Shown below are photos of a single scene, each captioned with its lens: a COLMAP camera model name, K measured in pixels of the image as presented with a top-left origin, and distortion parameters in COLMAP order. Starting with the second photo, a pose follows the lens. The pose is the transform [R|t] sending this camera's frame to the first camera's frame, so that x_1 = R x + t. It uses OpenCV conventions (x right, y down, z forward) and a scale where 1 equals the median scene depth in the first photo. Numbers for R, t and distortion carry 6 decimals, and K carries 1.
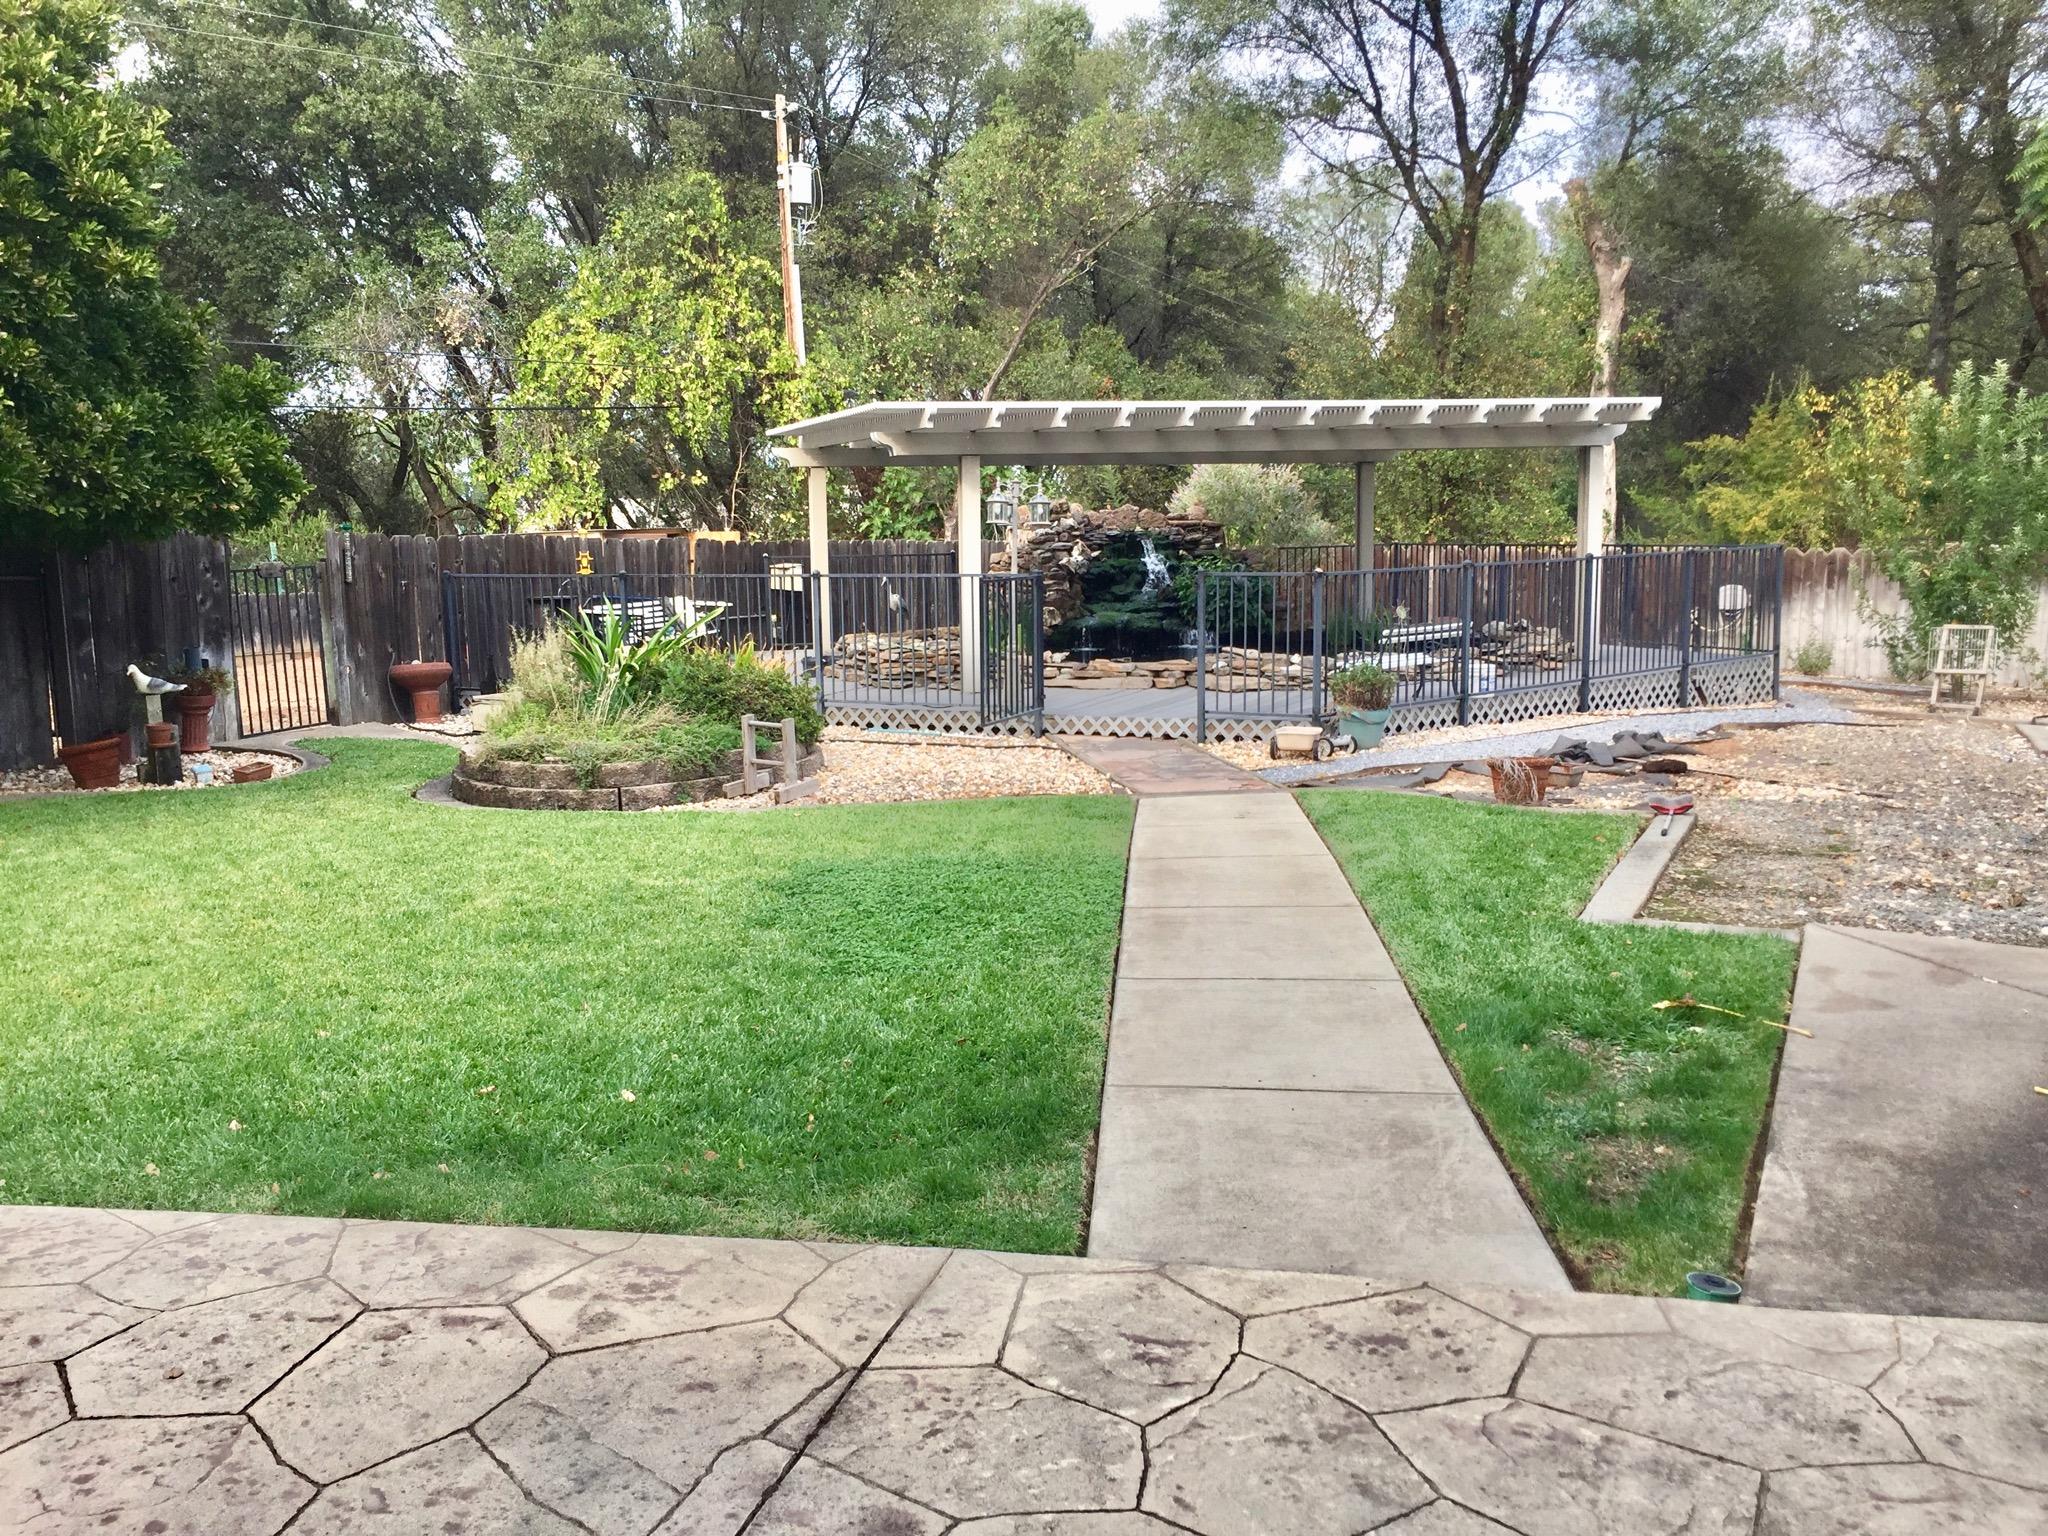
lens RADIAL K [[1779.6, 0, 1021.2], [0, 1779.6, 774.4], [0, 0, 1]] dist [0.048346, -0.006269]
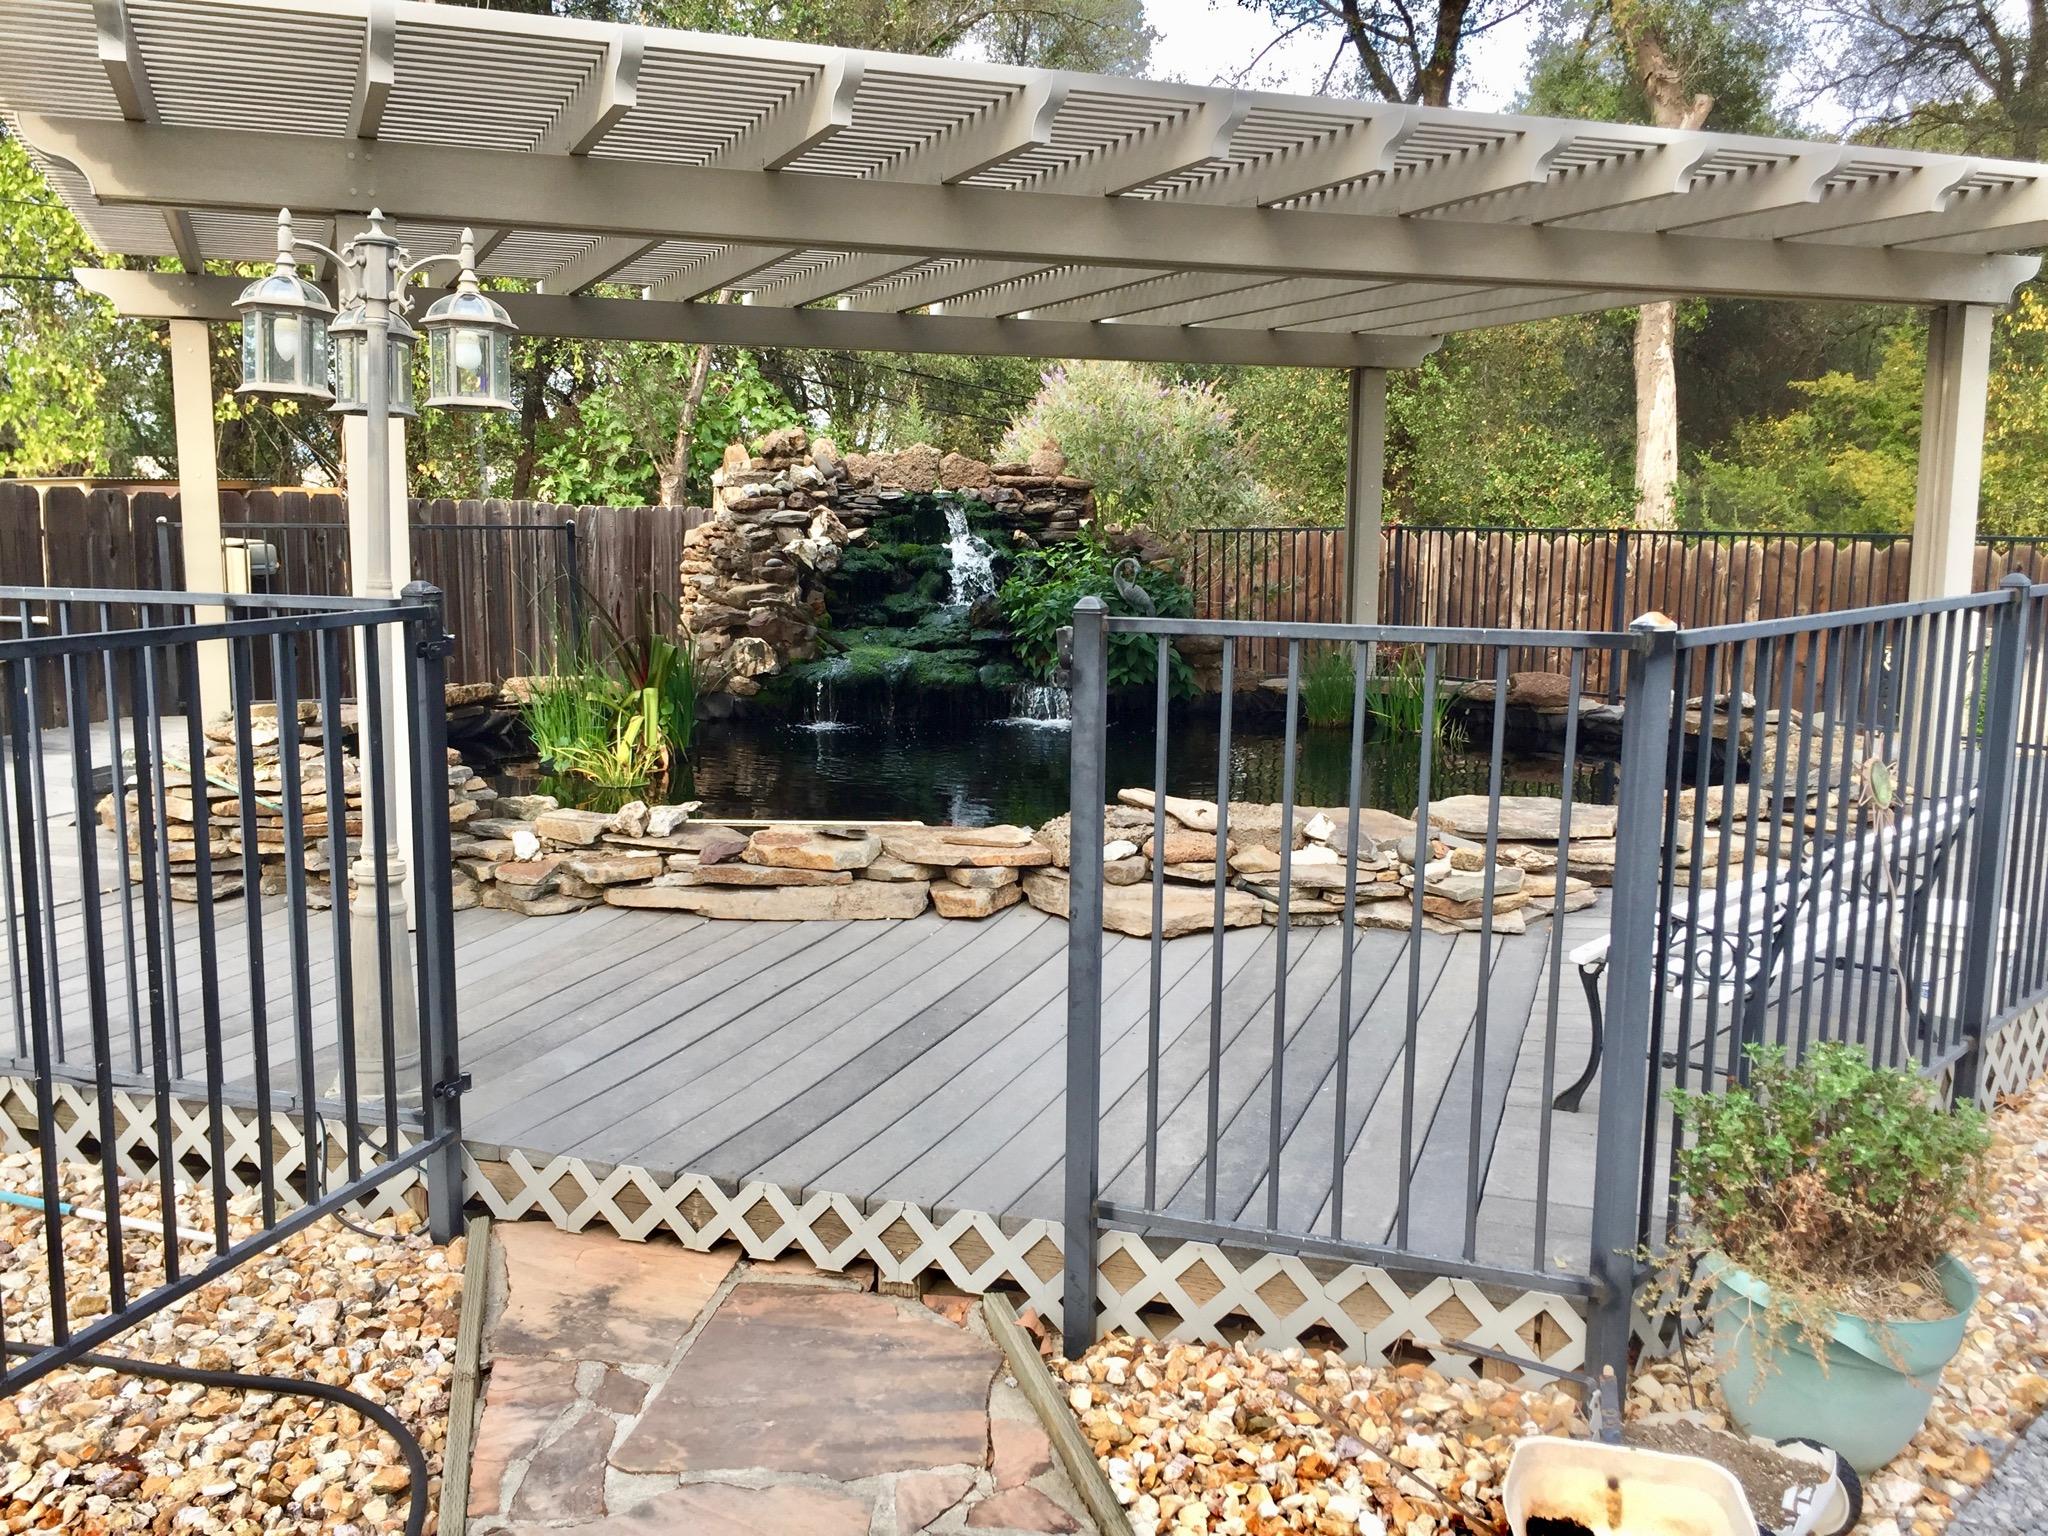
lens RADIAL K [[1779.6, 0, 1027.3], [0, 1779.6, 765.9], [0, 0, 1]] dist [0.048346, -0.006269]
pose [[0.995639, 0.007825, 0.092959, 0.043618], [-0.008270, 0.999956, 0.004409, -0.057397], [-0.092920, -0.005159, 0.995660, 0.466089]]
